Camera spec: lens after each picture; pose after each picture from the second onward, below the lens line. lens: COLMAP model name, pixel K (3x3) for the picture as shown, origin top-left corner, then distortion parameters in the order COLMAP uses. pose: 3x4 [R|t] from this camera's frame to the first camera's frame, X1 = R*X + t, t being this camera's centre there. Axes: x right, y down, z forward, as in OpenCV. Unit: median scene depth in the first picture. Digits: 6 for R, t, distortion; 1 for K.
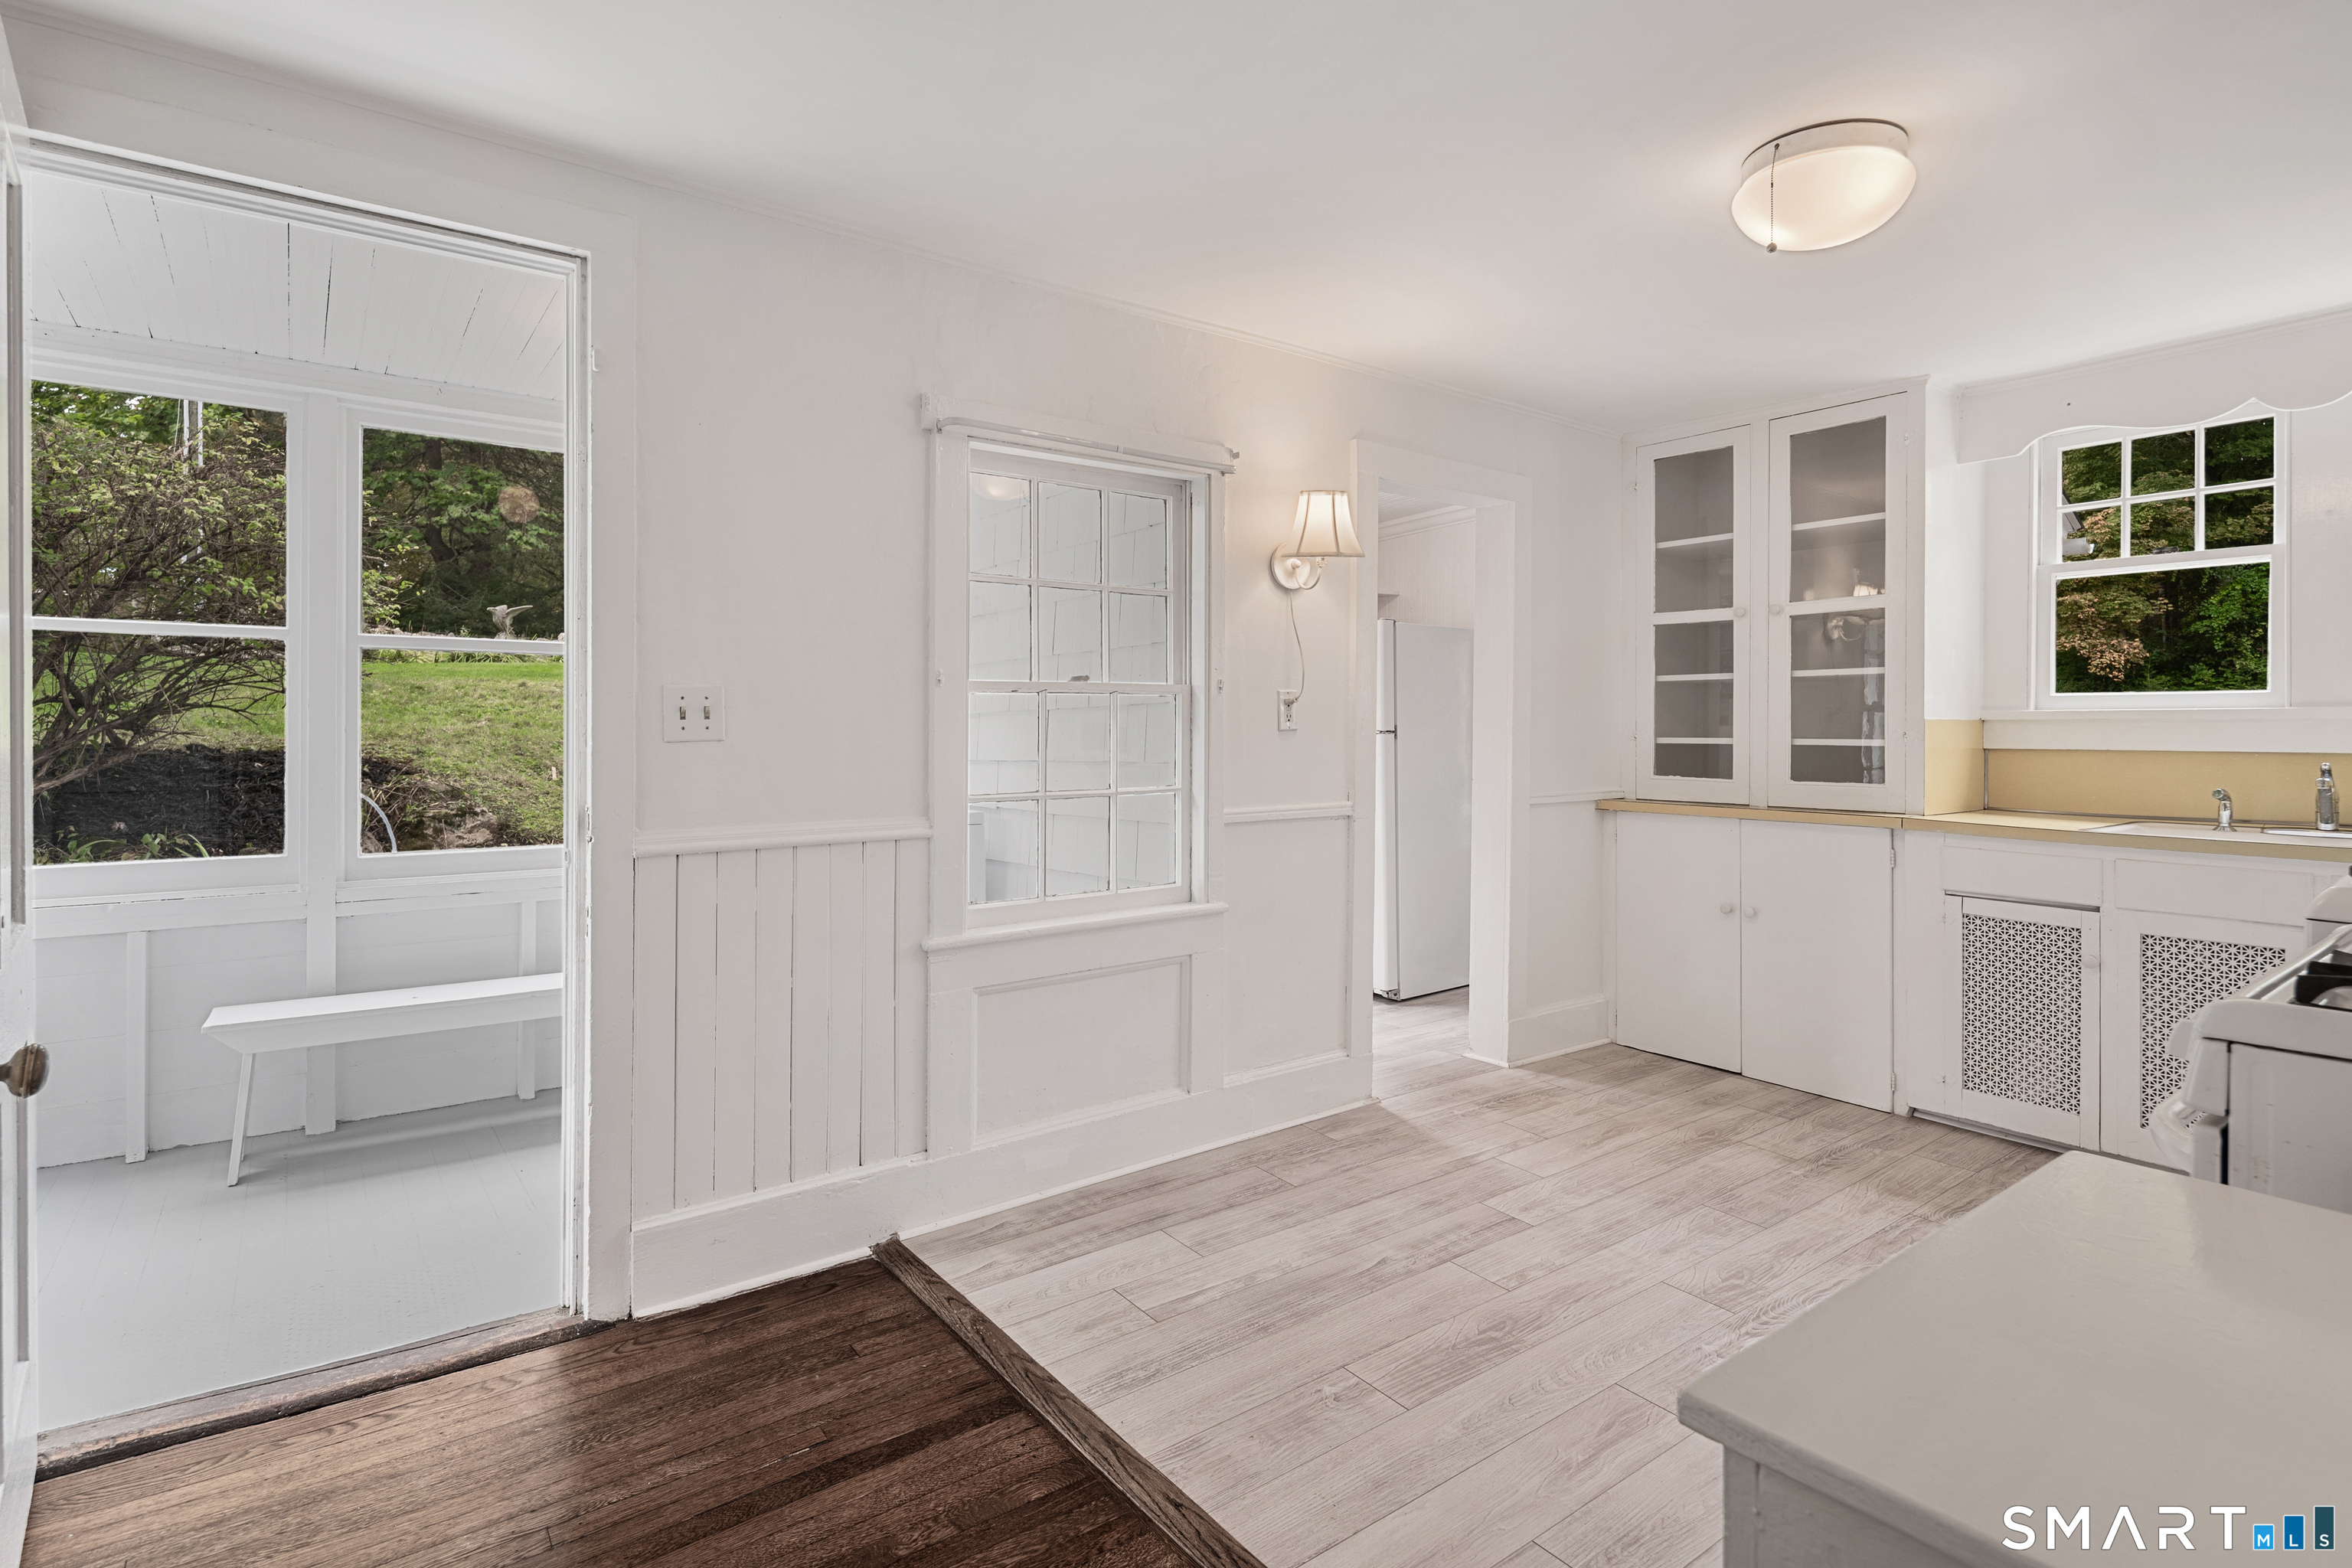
lens RADIAL K [[1158.8, 0, 1178.6], [0, 1158.8, 727.5], [0, 0, 1]] dist [0.005463, -0.004621]
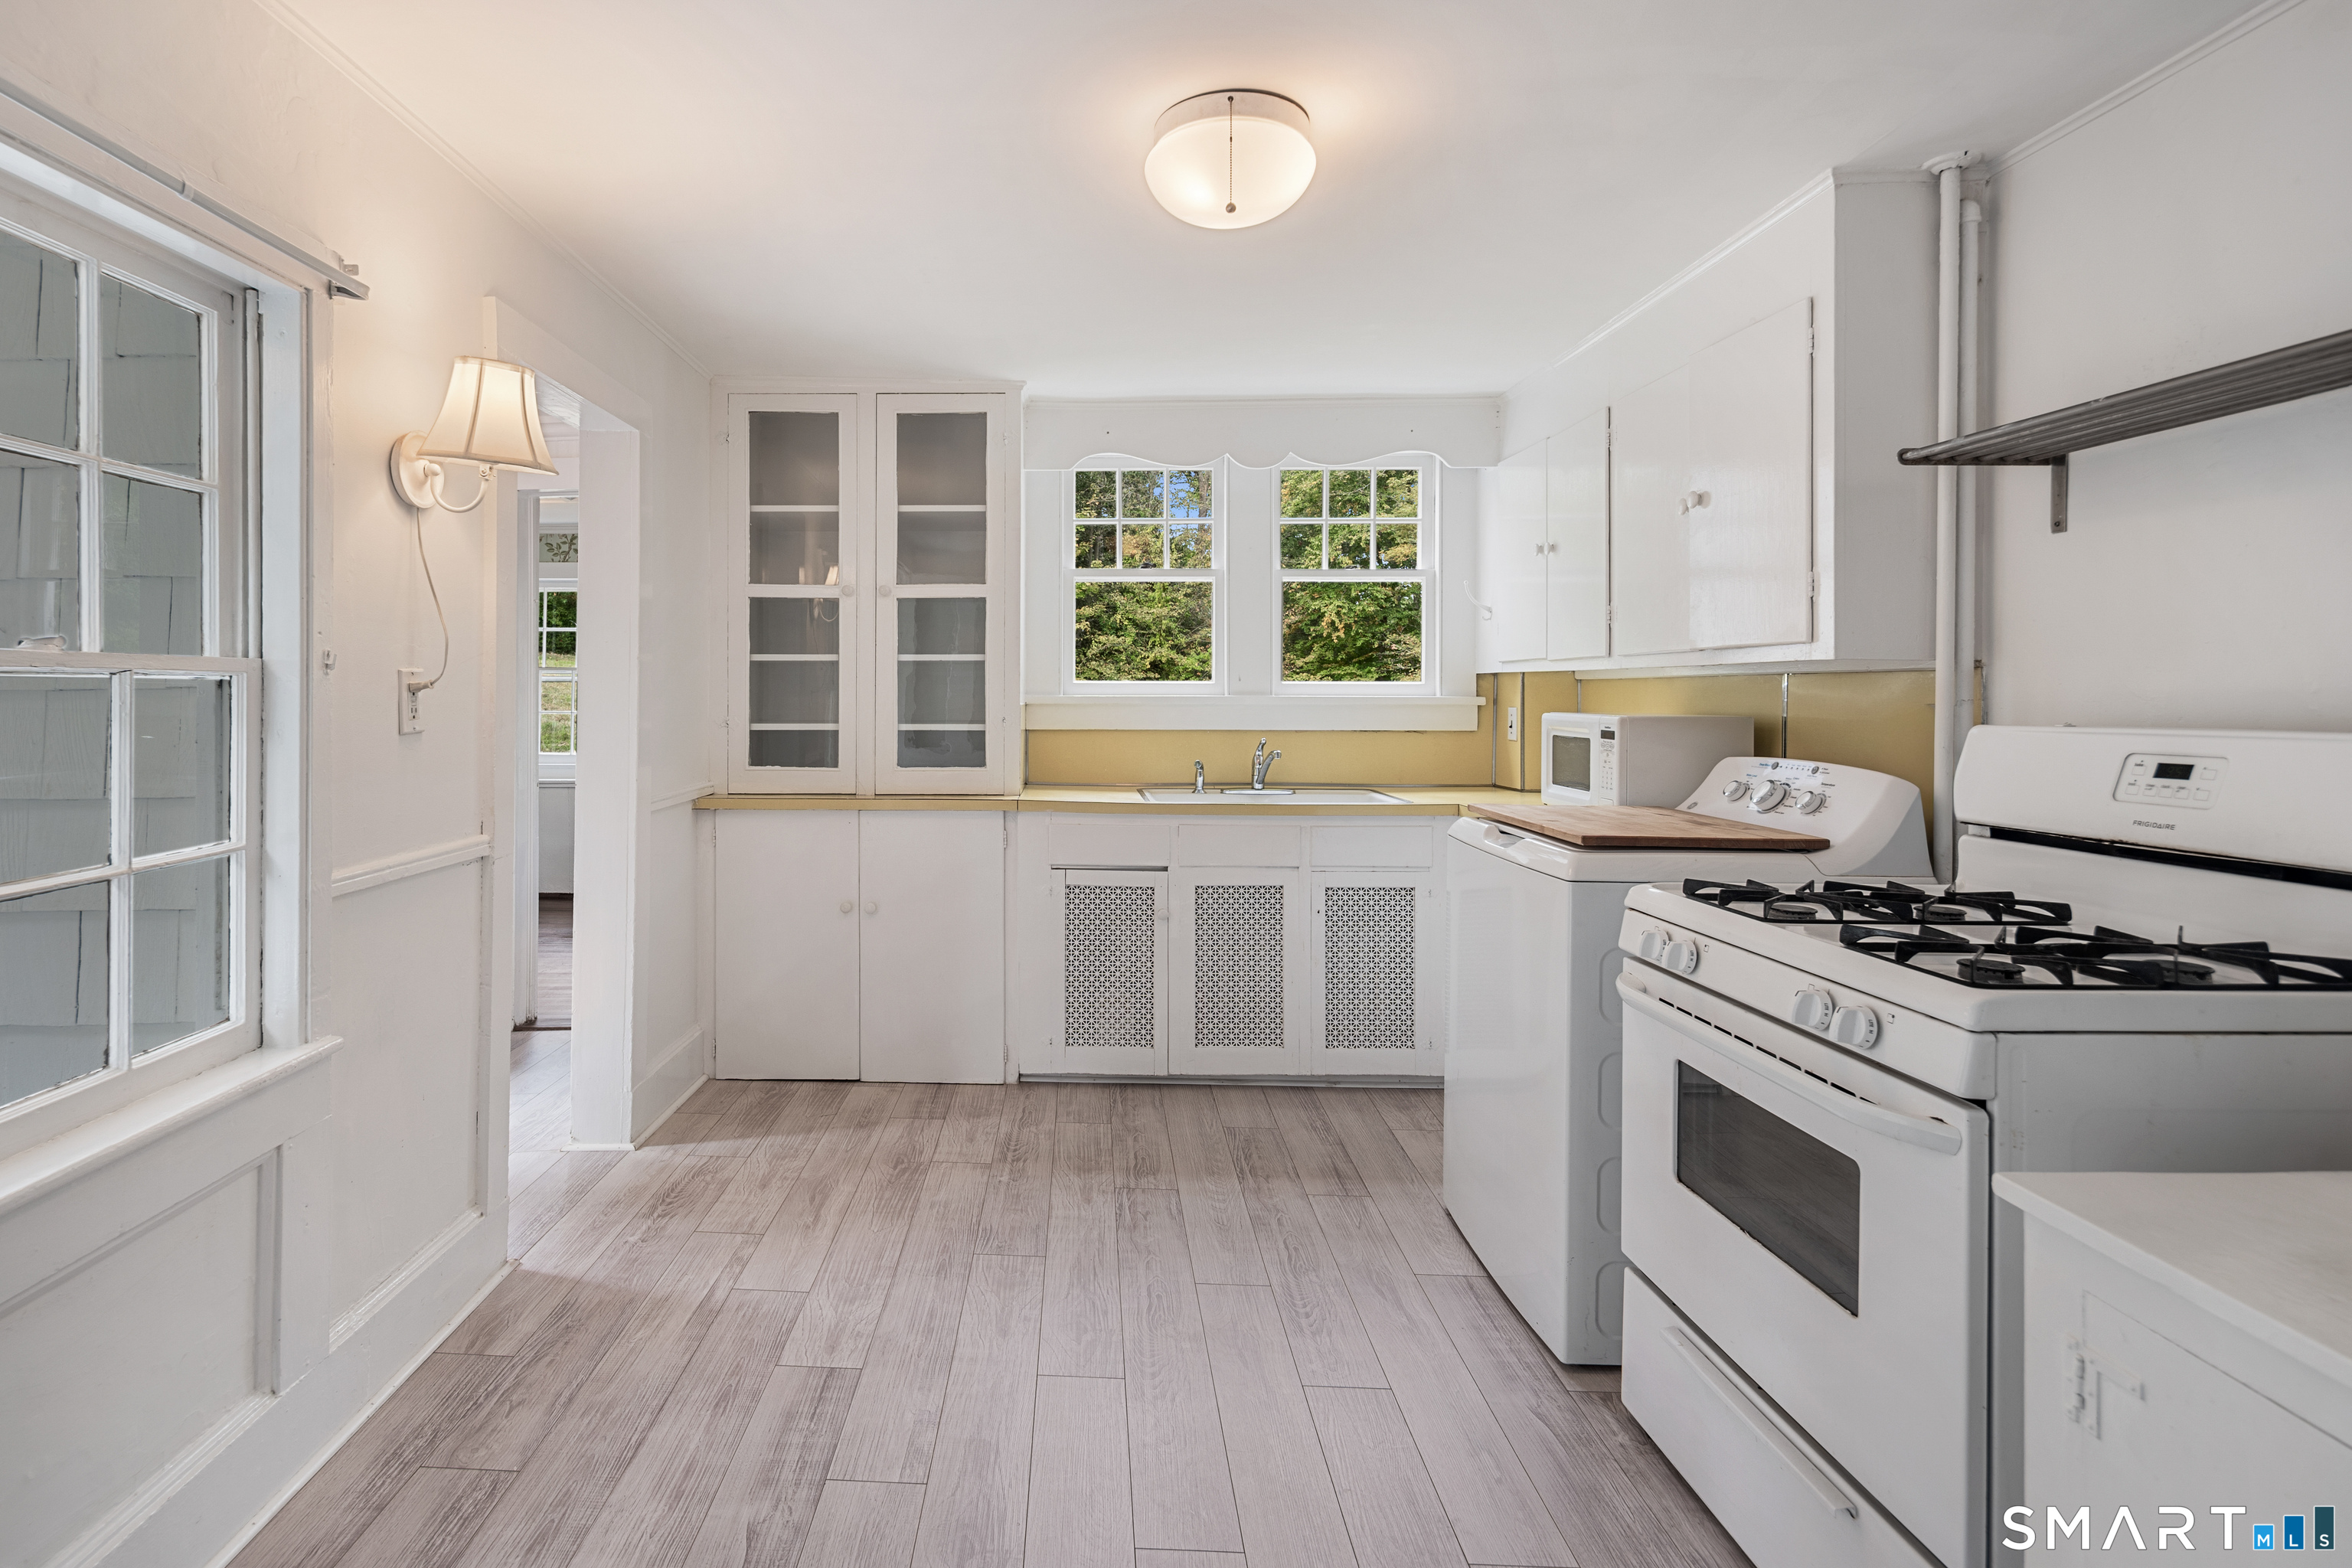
lens RADIAL K [[1158.8, 0, 1052.0], [0, 1158.8, 699.1], [0, 0, 1]] dist [0.005463, -0.004621]
pose [[0.622675, -0.003858, 0.782471, -0.181318], [0.000547, 0.999990, 0.004496, -0.018463], [-0.782480, -0.002371, 0.622671, 0.341915]]
